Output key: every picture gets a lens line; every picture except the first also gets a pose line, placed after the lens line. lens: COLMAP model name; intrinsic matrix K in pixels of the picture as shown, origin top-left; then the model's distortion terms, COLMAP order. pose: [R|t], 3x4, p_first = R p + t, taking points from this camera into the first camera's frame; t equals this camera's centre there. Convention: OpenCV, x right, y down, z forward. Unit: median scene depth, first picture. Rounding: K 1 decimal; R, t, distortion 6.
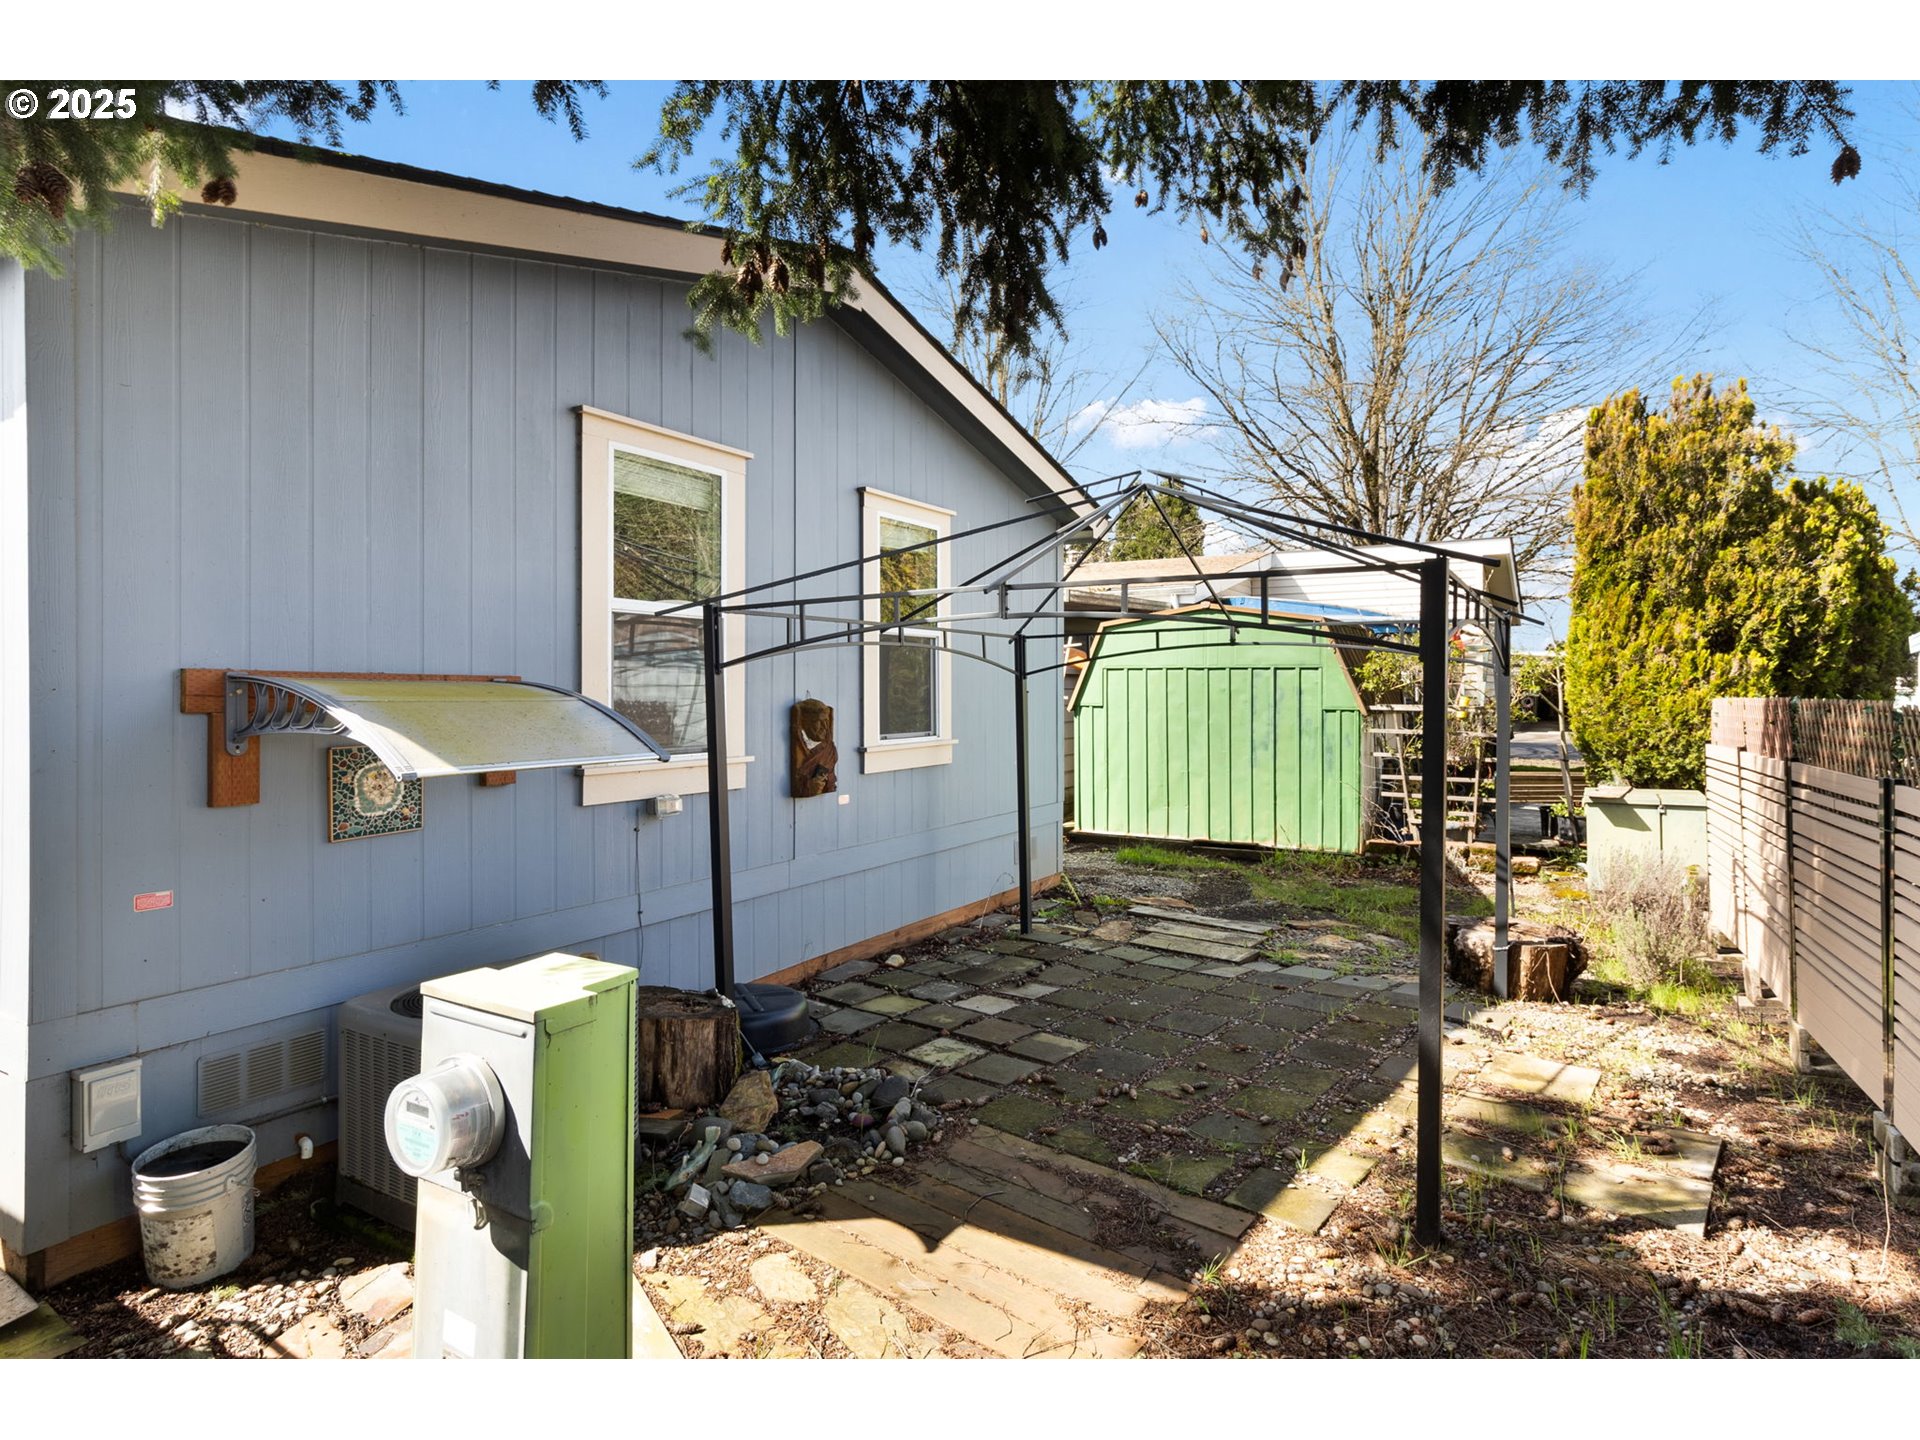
lens RADIAL K [[895.4, 0, 953.8], [0, 895.4, 678.1], [0, 0, 1]] dist [0.000829, 0.000157]
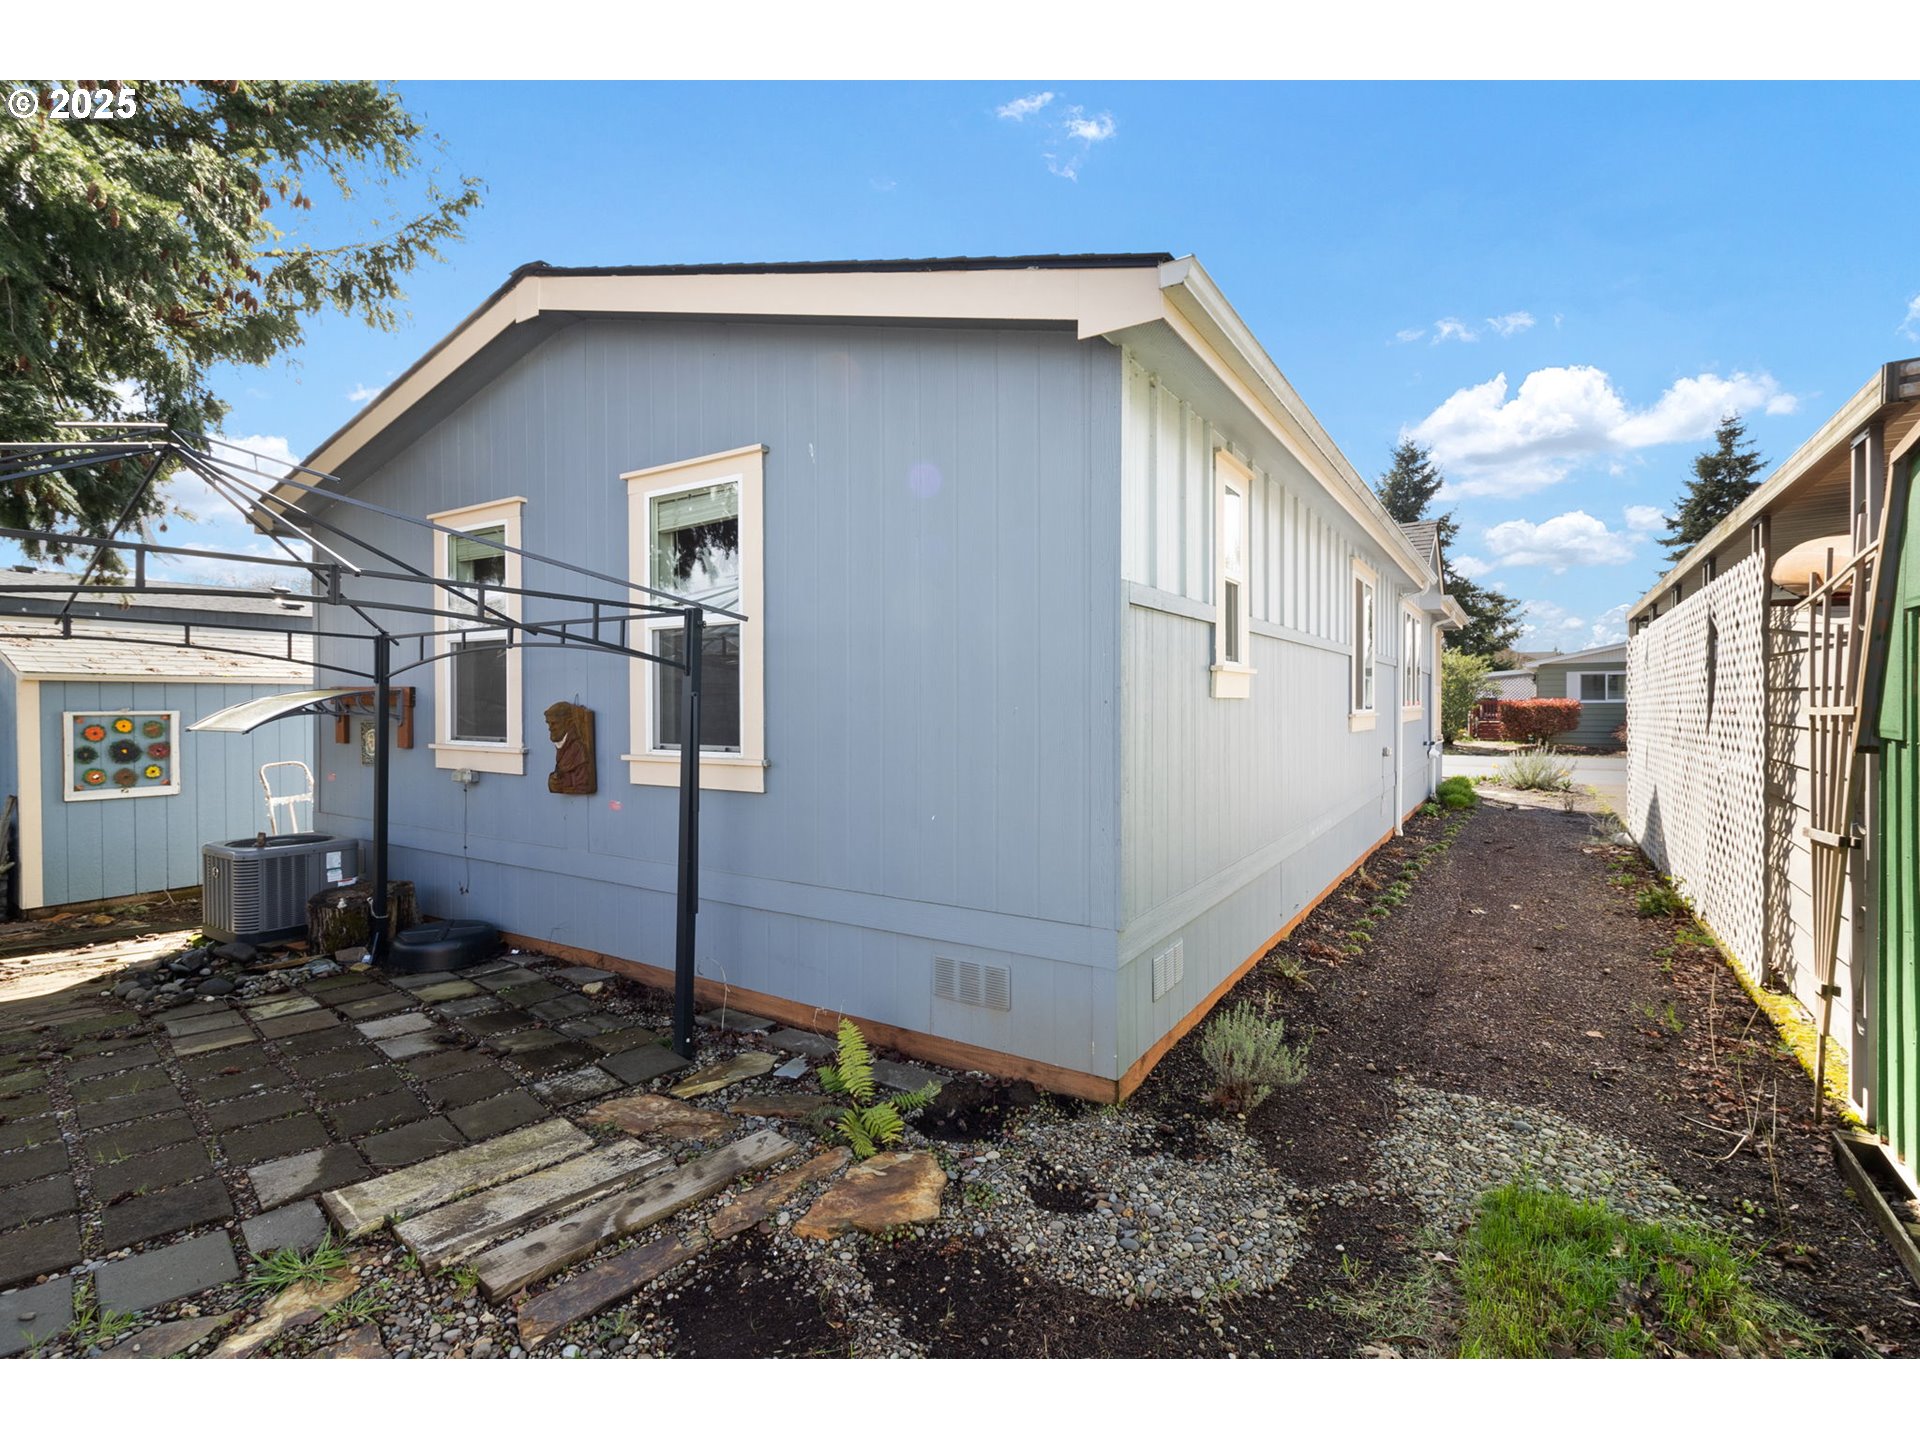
lens RADIAL K [[872.4, 0, 960.0], [0, 872.4, 720.0], [0, 0, 1]] dist [0.000375, 0.000199]
pose [[0.043709, 0.025300, -0.998724, 0.868962], [0.012679, 0.999585, 0.025877, 0.026133], [0.998964, -0.013794, 0.043370, 1.398761]]
